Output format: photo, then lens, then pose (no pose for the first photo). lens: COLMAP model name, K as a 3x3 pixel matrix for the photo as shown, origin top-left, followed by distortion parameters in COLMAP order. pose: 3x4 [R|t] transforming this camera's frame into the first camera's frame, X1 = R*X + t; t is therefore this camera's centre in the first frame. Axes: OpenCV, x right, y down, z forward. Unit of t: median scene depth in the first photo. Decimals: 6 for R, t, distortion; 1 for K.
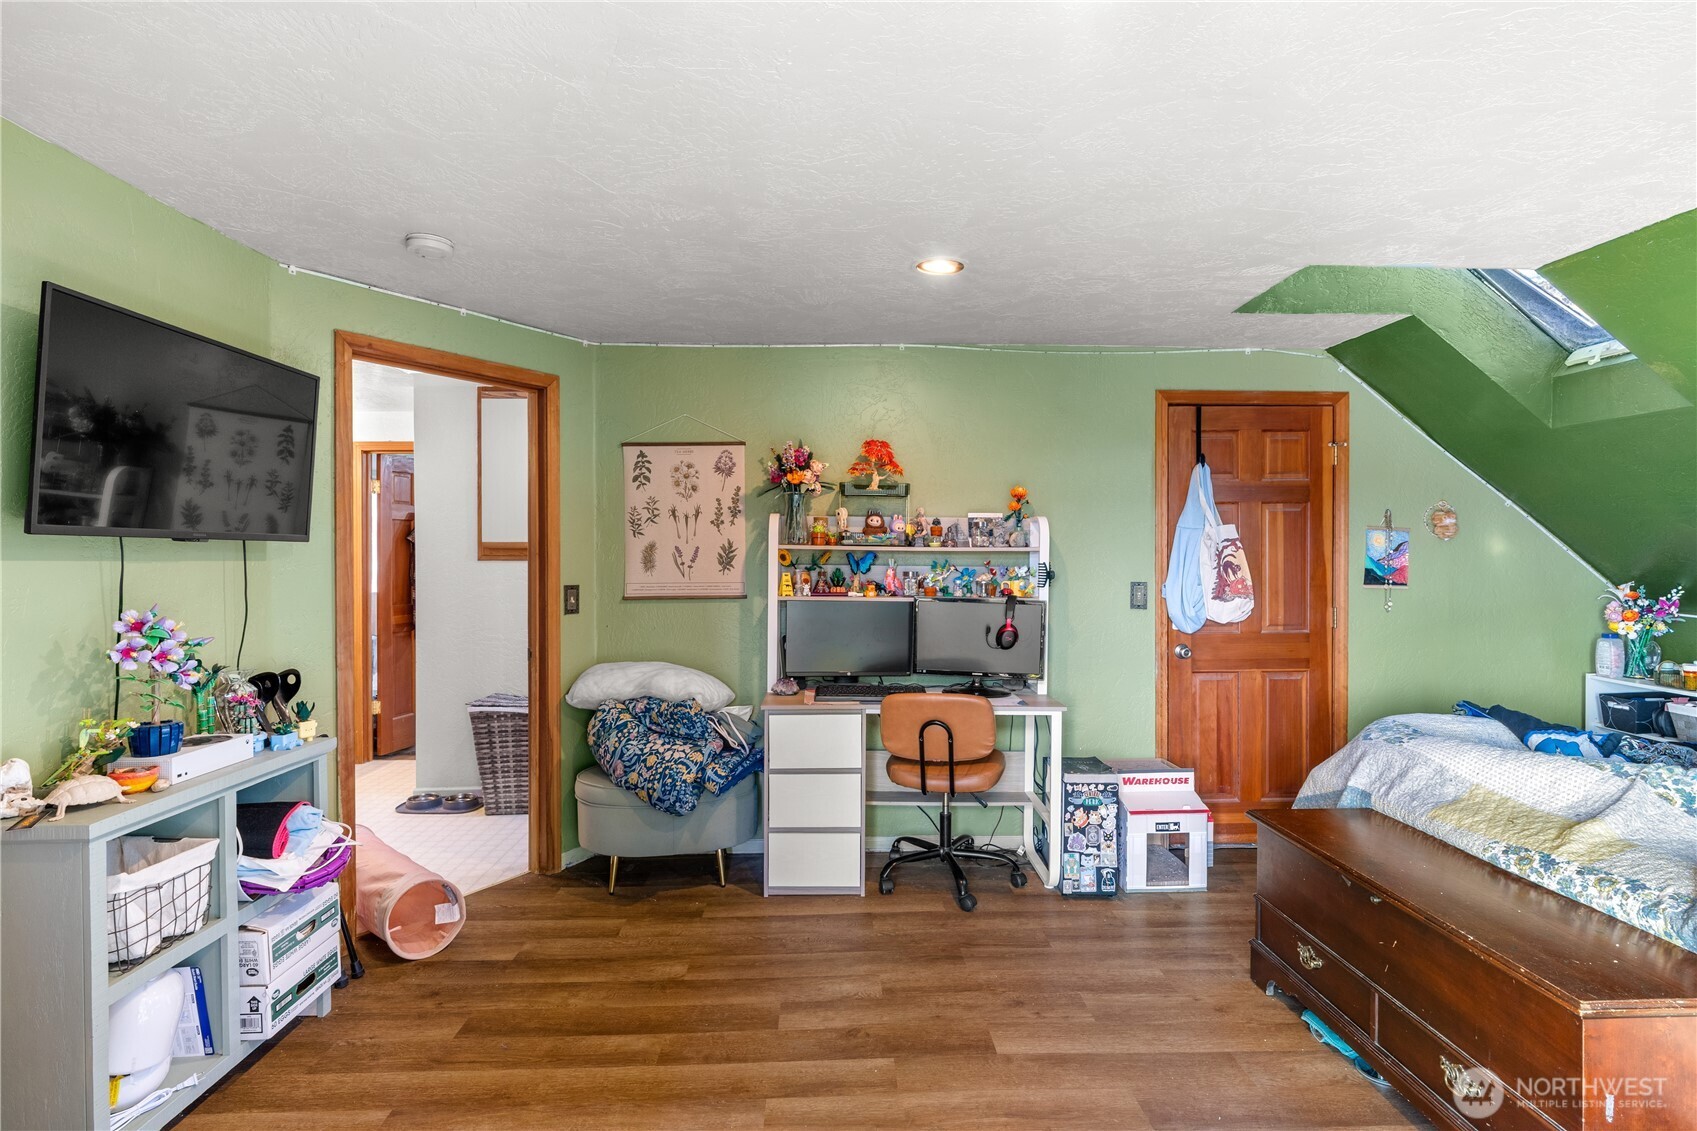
lens RADIAL K [[818.5, 0, 844.9], [0, 818.5, 570.1], [0, 0, 1]] dist [-0.000274, 0.000572]
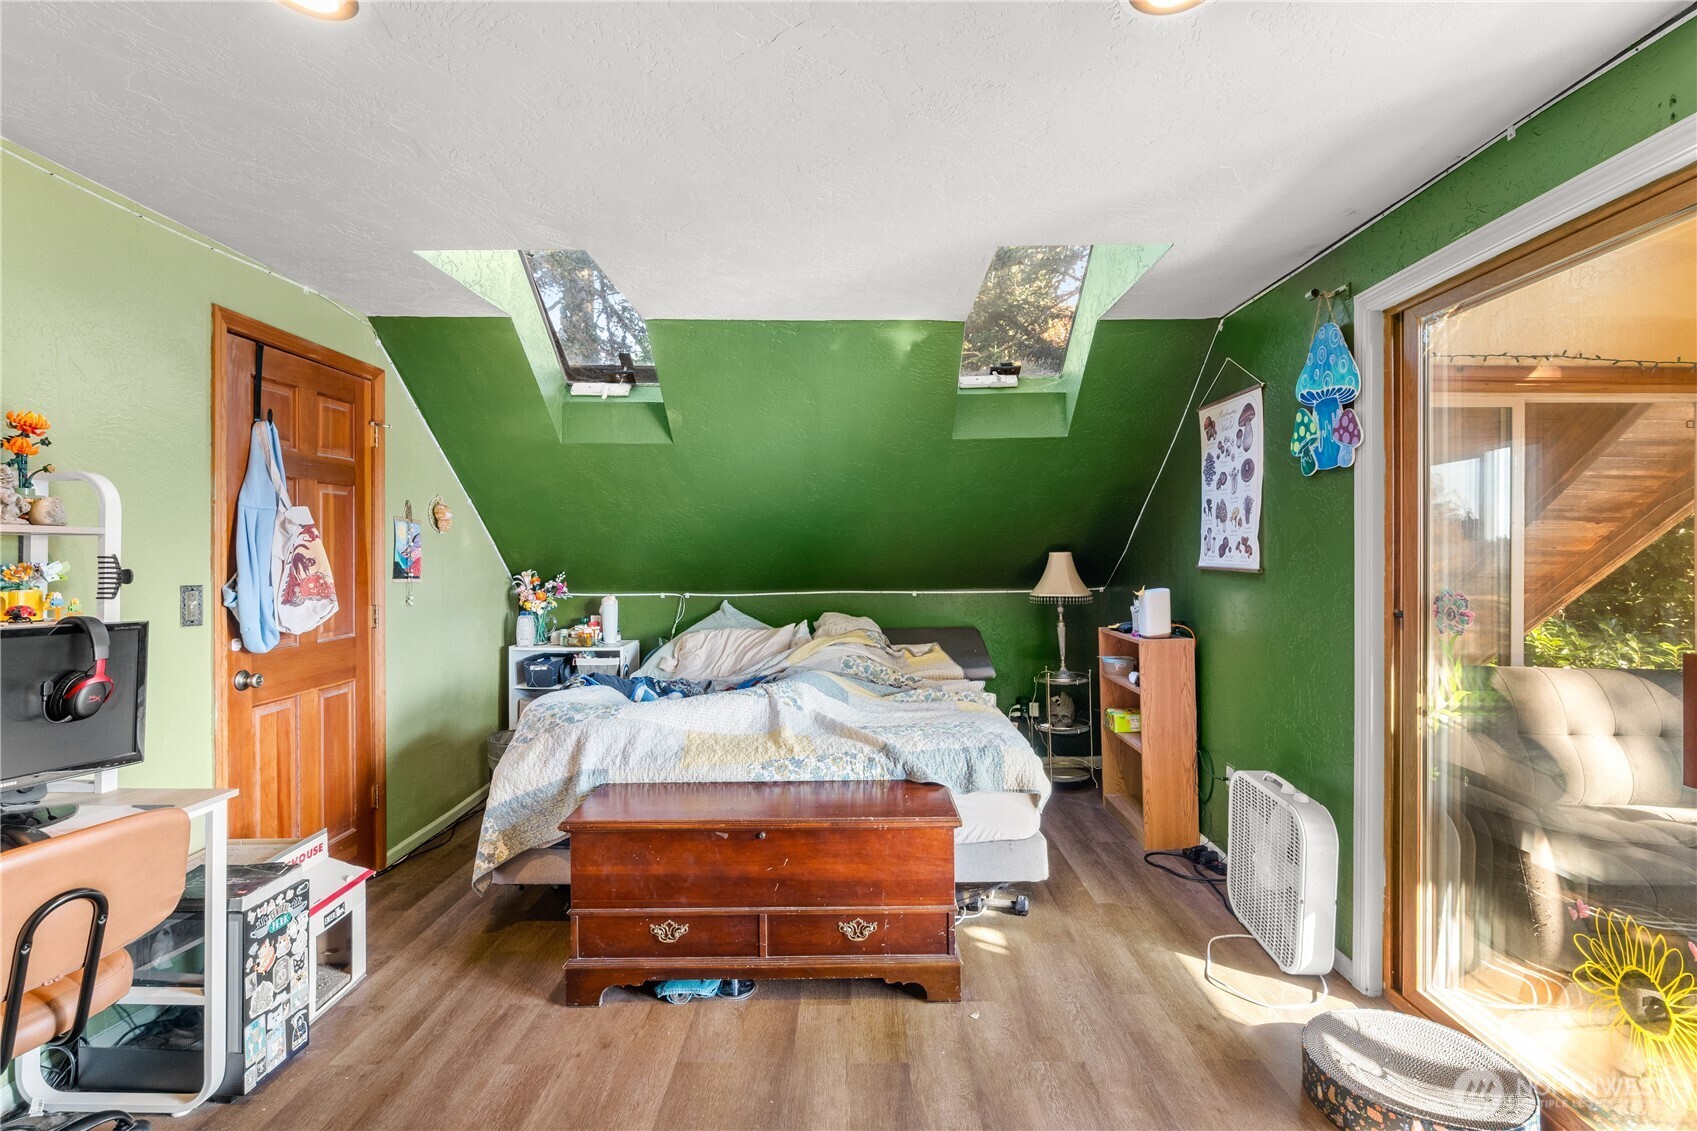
lens RADIAL K [[818.5, 0, 850.8], [0, 818.5, 551.0], [0, 0, 1]] dist [-0.000274, 0.000572]
pose [[0.035794, 0.002953, 0.999355, -0.305450], [0.020965, 0.999773, -0.003705, 0.000508], [-0.999139, 0.021084, 0.035724, 0.478260]]
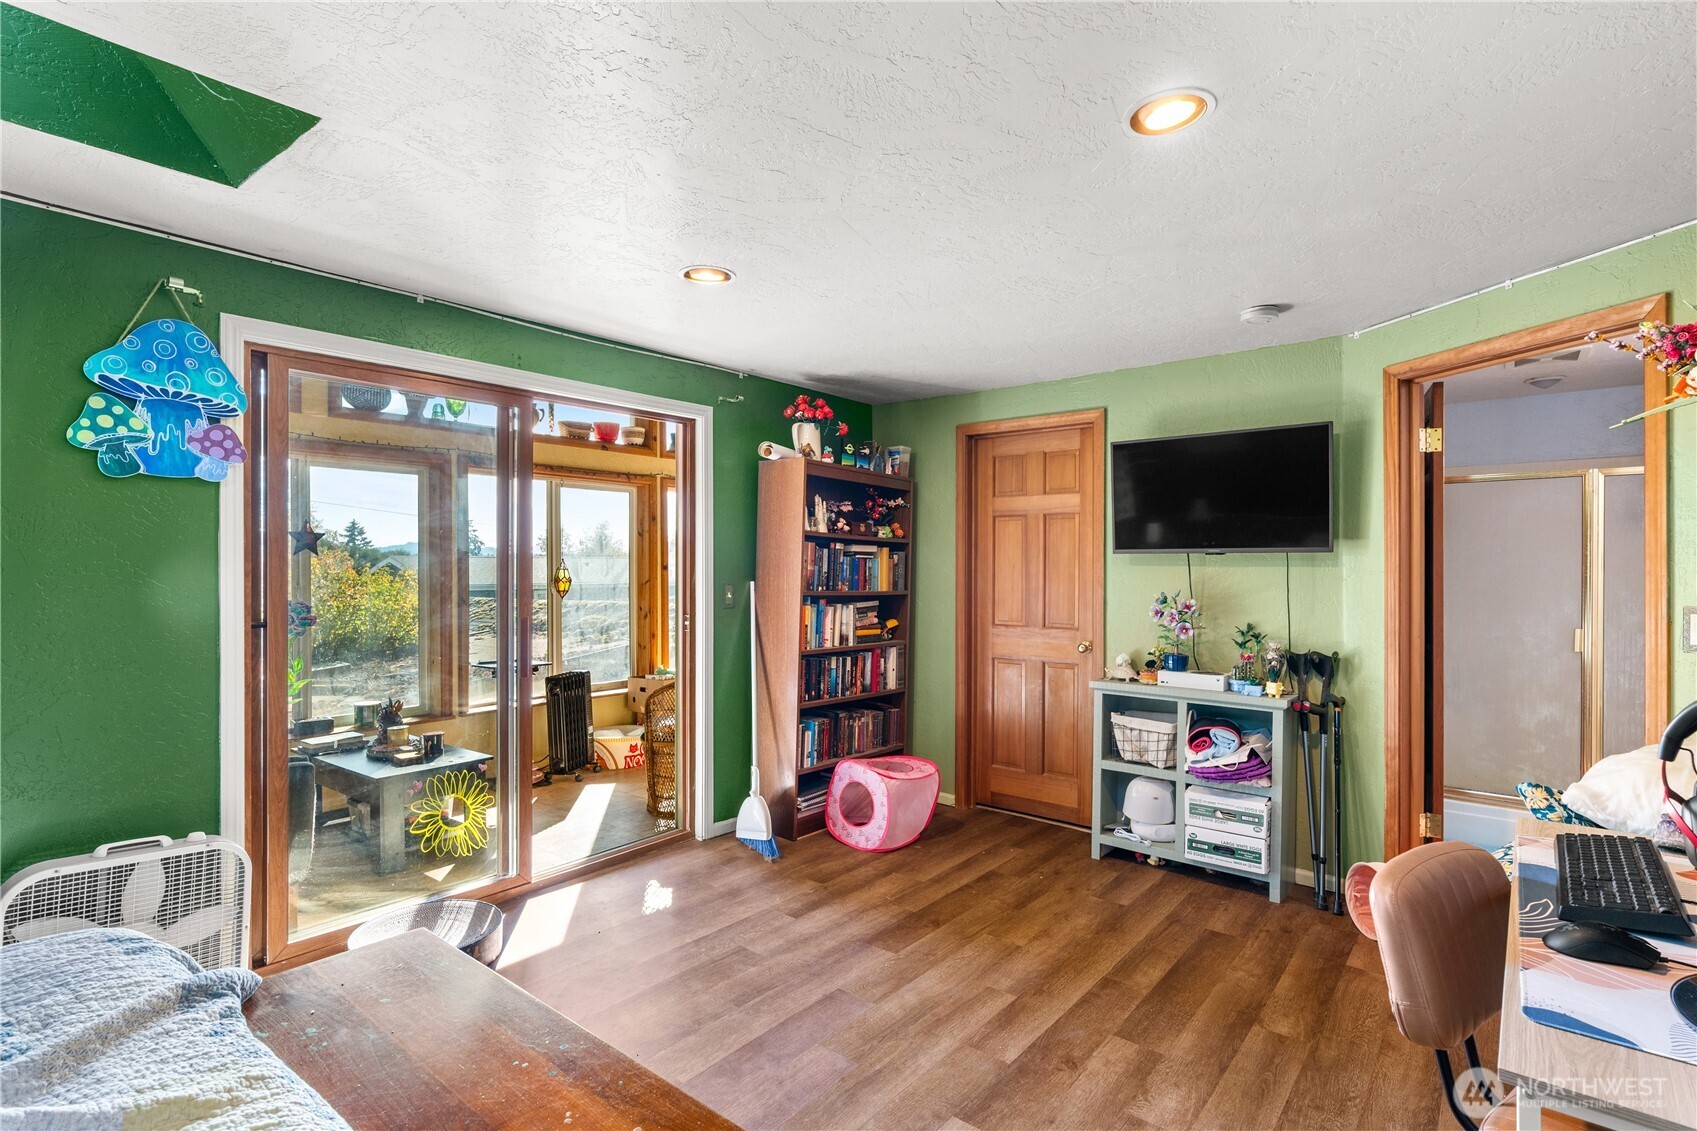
lens RADIAL K [[818.5, 0, 843.5], [0, 818.5, 566.4], [0, 0, 1]] dist [-0.000274, 0.000572]
pose [[-0.651584, -0.002270, -0.758573, 0.599139], [-0.016094, 0.999812, 0.010832, -0.009994], [0.758406, 0.019266, -0.651498, 0.935275]]
